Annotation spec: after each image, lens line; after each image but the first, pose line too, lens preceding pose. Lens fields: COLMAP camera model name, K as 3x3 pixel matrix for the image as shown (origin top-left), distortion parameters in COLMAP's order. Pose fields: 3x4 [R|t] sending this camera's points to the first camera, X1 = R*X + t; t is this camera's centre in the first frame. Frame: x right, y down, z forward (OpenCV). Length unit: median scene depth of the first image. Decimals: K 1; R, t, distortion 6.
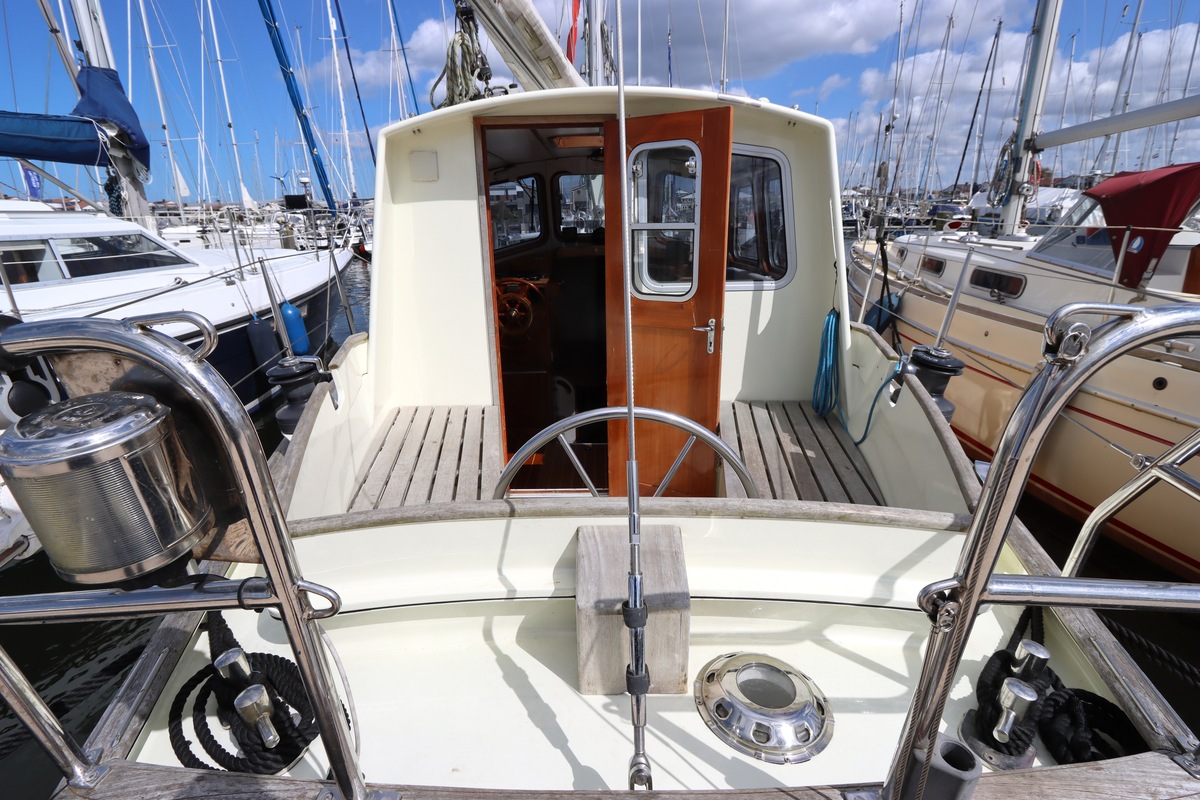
lens RADIAL K [[564.4, 0, 595.3], [0, 564.4, 399.7], [0, 0, 1]] dist [-0.002713, -0.008735]
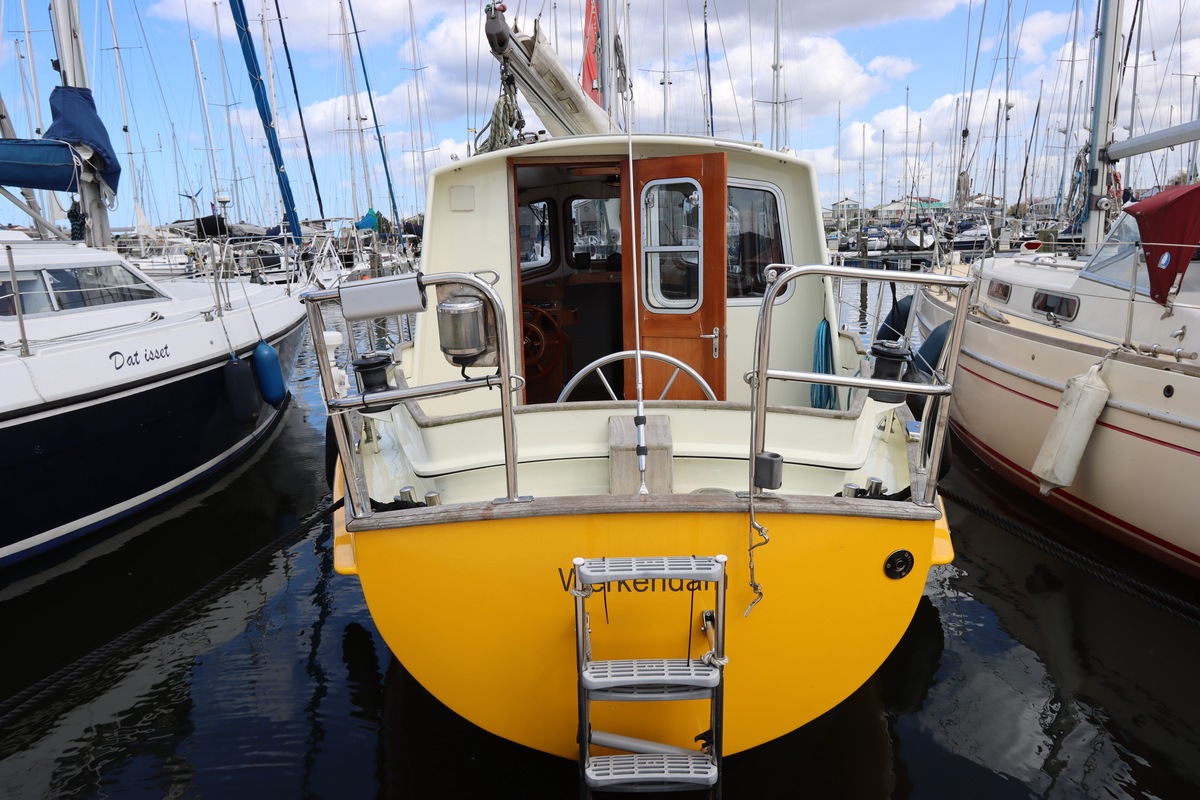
lens RADIAL K [[800.3, 0, 566.7], [0, 800.3, 422.0], [0, 0, 1]] dist [0.002886, -0.002131]
pose [[0.998725, 0.000156, -0.050482, -0.009213], [-0.004780, 0.995795, -0.091482, 0.143919], [0.050256, 0.091607, 0.994526, -0.444624]]
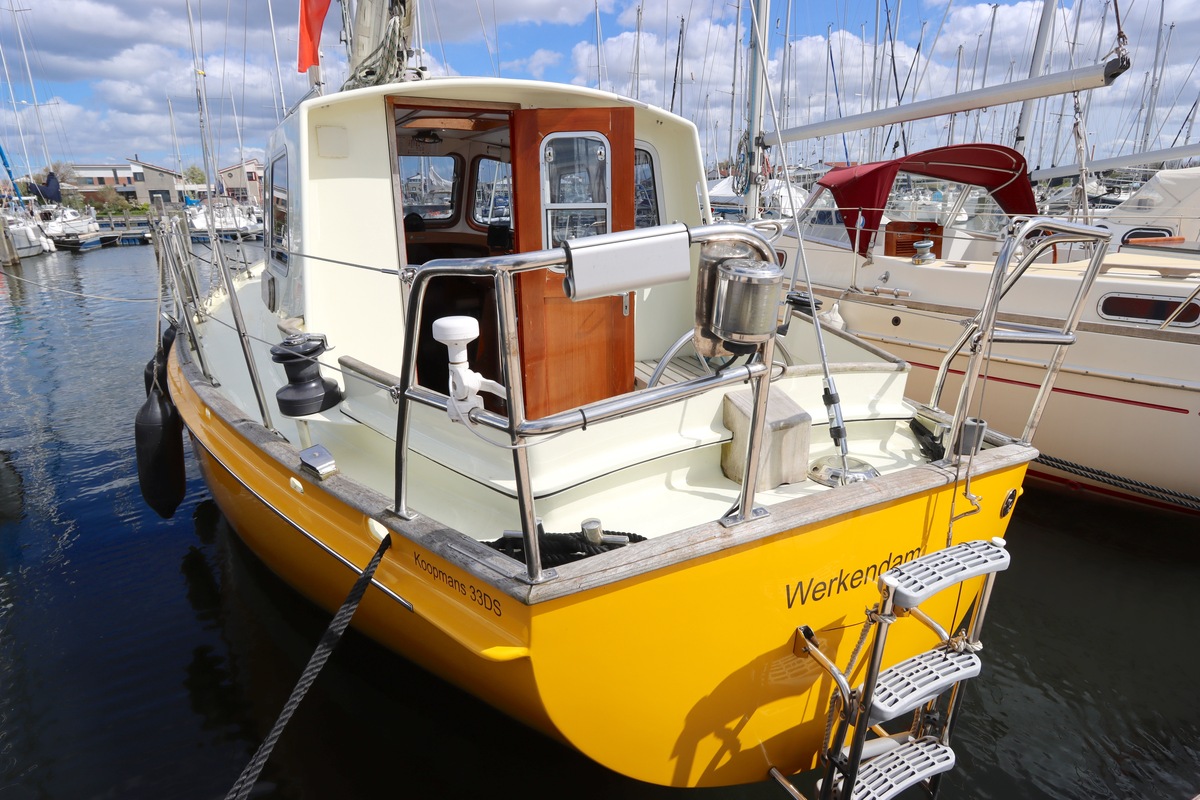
lens RADIAL K [[678.9, 0, 600.0], [0, 678.9, 400.0], [0, 0, 1]] dist [-0.012498, 0.001663]
pose [[0.890834, -0.123024, 0.437356, -0.345262], [0.139051, 0.990274, -0.004674, 0.062773], [-0.432528, 0.064979, 0.899276, -0.148838]]
